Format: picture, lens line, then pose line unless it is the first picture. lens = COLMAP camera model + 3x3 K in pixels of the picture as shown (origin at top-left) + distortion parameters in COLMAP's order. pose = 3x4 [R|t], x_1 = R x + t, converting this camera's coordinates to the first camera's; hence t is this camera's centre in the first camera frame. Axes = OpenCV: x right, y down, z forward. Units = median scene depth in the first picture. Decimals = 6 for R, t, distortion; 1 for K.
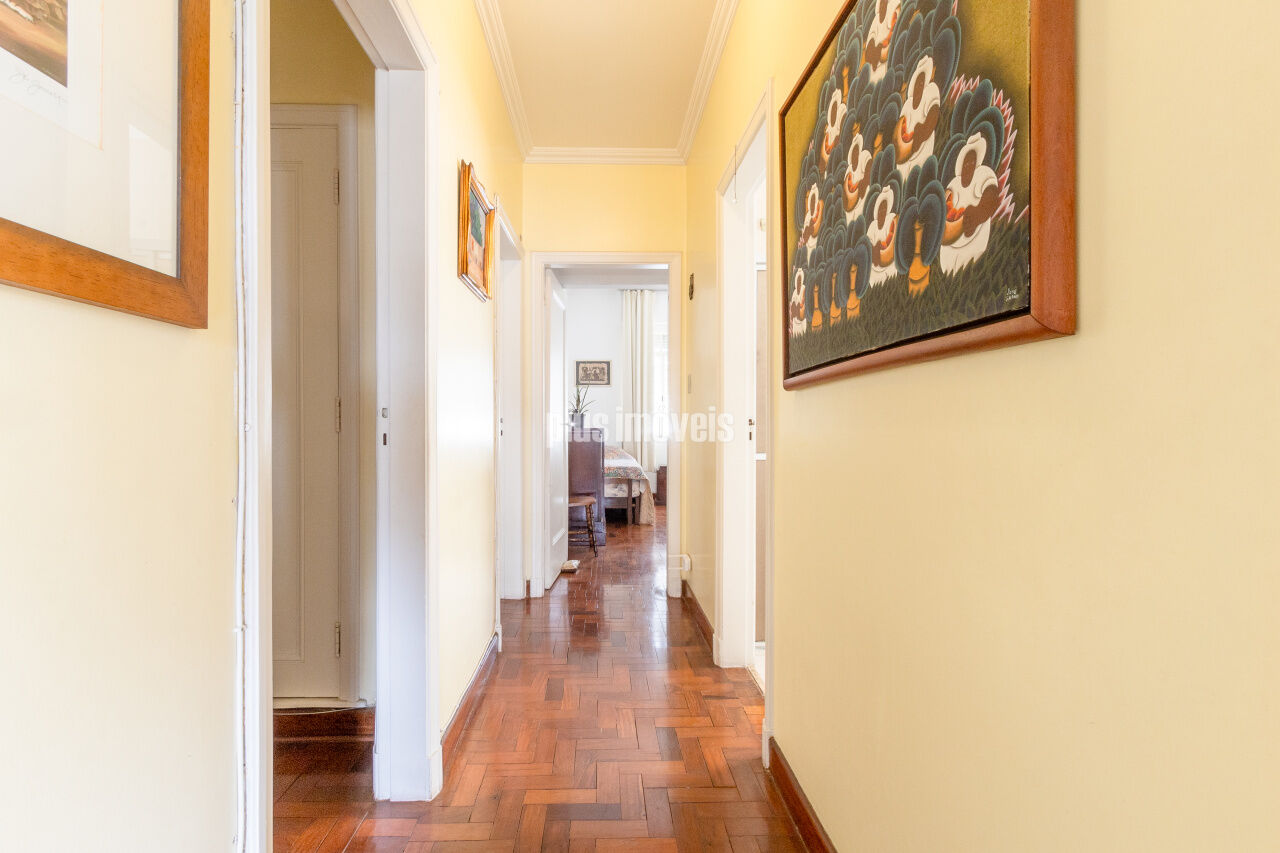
lens RADIAL K [[583.2, 0, 636.6], [0, 583.2, 425.7], [0, 0, 1]] dist [0.001303, -0.001458]
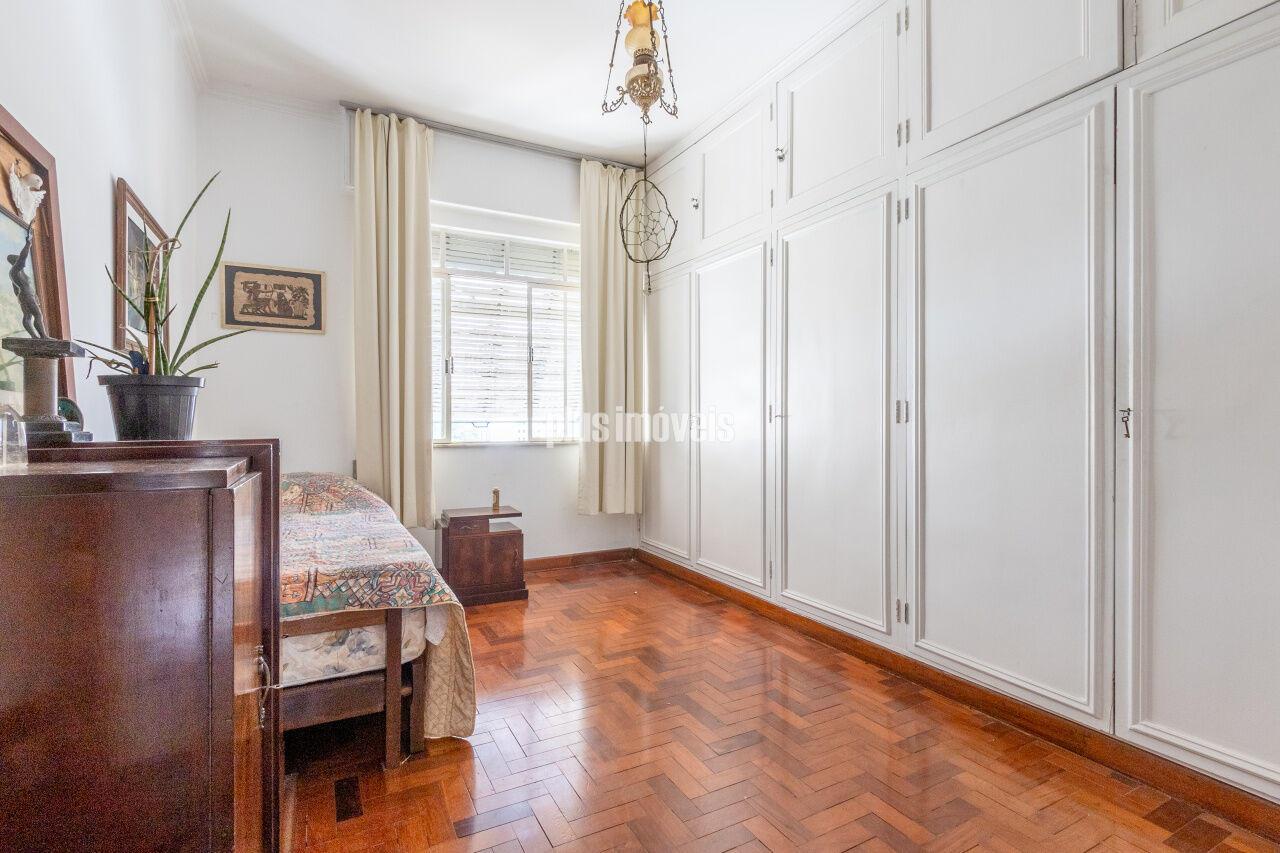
lens RADIAL K [[583.2, 0, 637.0], [0, 583.2, 424.4], [0, 0, 1]] dist [0.001303, -0.001458]
pose [[0.903775, -0.001905, 0.428004, -0.025750], [0.000816, 0.999996, 0.002727, -0.001808], [-0.428007, -0.002115, 0.903773, 0.674242]]
